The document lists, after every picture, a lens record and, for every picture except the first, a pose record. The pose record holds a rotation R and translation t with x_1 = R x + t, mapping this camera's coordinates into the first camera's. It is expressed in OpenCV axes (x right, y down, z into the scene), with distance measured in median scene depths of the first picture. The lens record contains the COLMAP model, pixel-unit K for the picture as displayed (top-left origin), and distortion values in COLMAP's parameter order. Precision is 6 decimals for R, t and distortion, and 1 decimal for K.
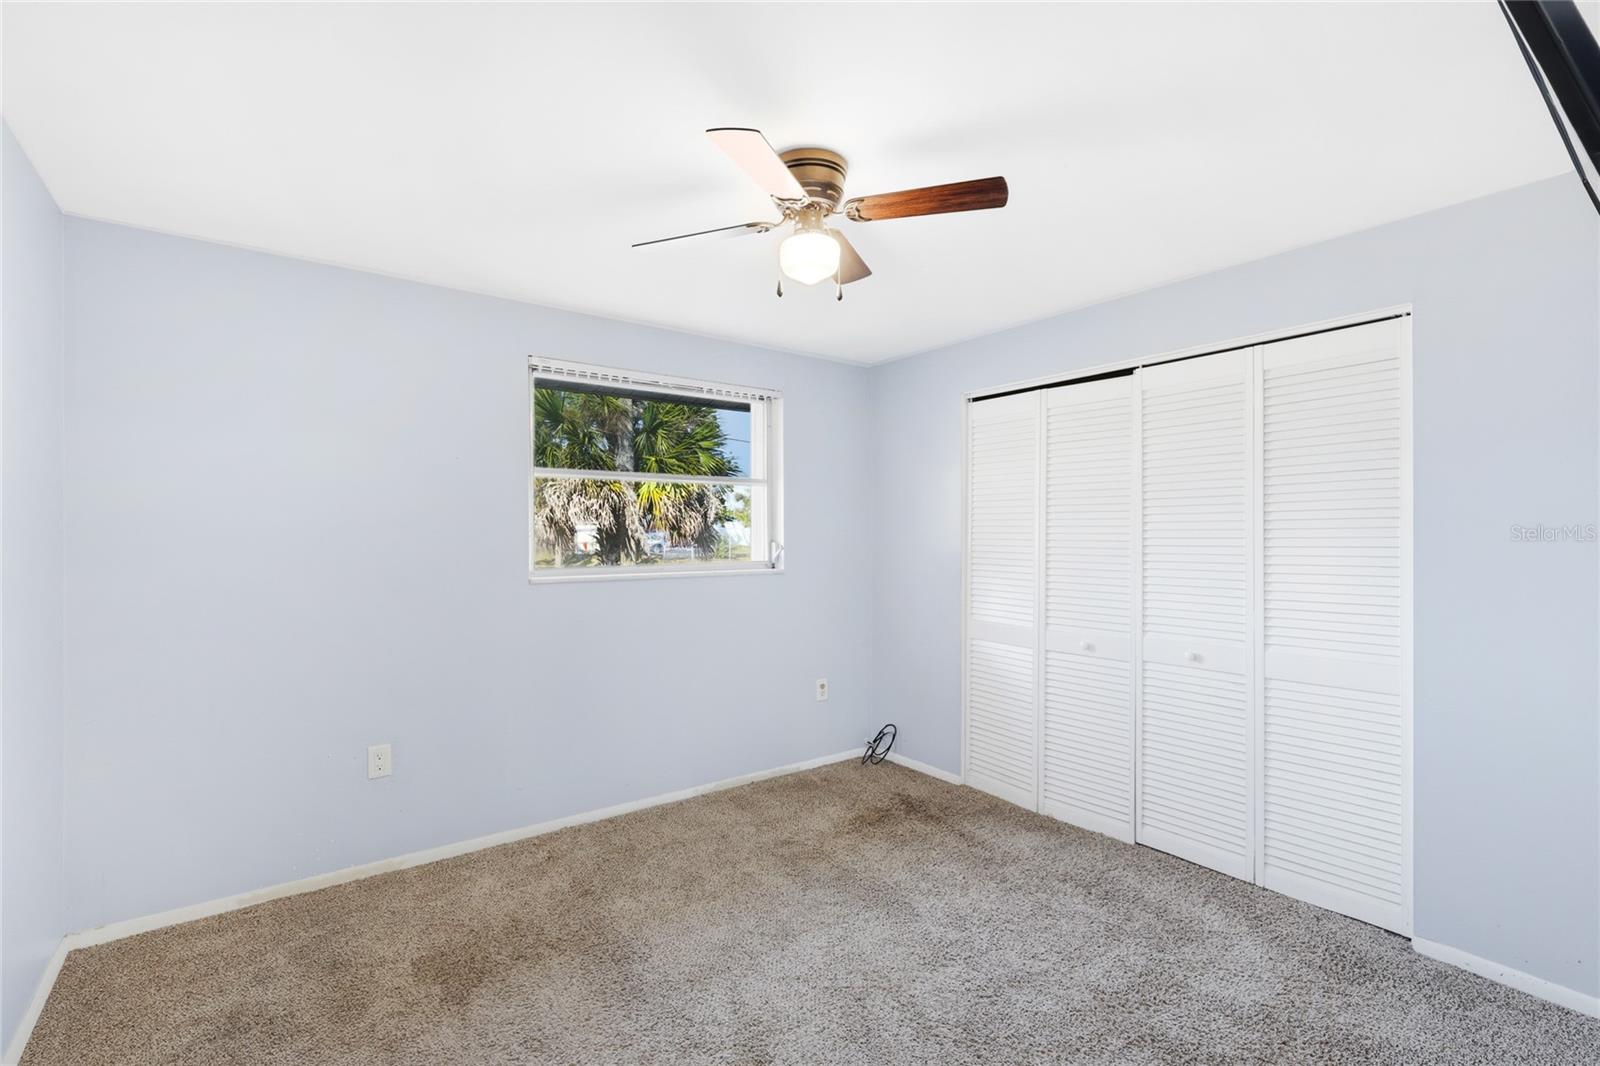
lens RADIAL K [[726.3, 0, 795.2], [0, 726.3, 531.4], [0, 0, 1]] dist [0.000356, 0.000184]
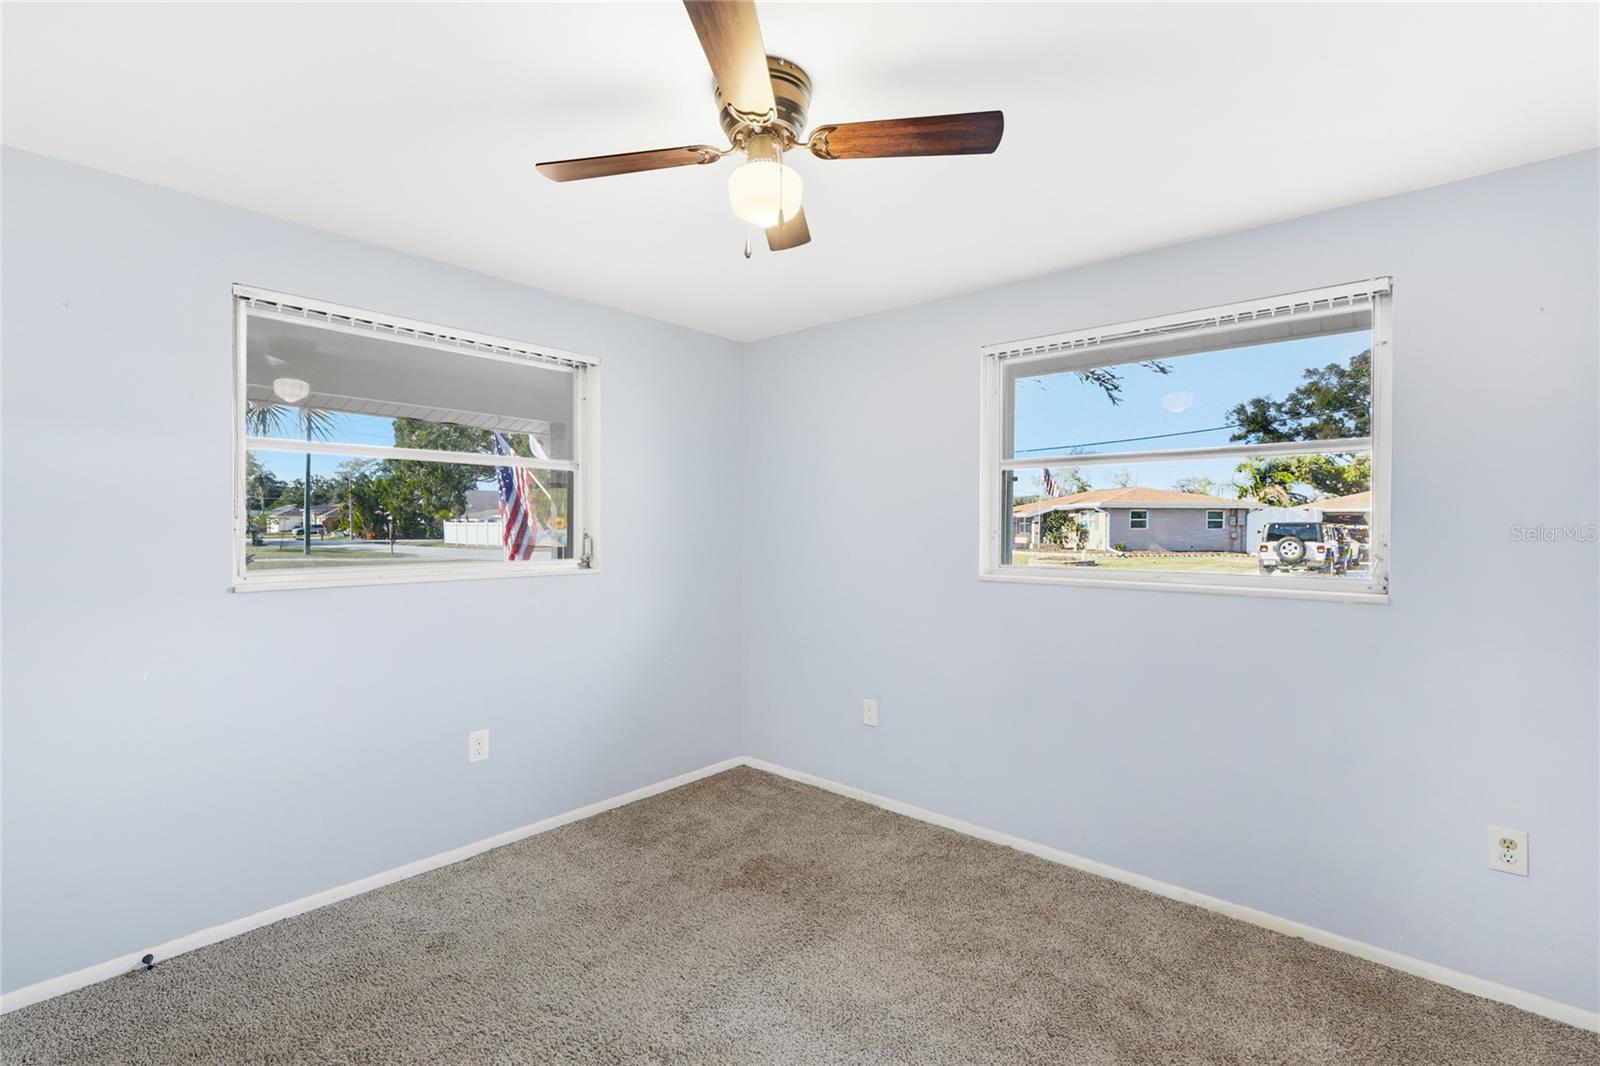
lens RADIAL K [[726.3, 0, 795.2], [0, 726.3, 531.4], [0, 0, 1]] dist [0.000356, 0.000184]
pose [[0.211221, 0.009837, -0.977389, 0.621164], [-0.004138, 0.999949, 0.009169, -0.001180], [0.977430, 0.002108, 0.211251, 0.633702]]
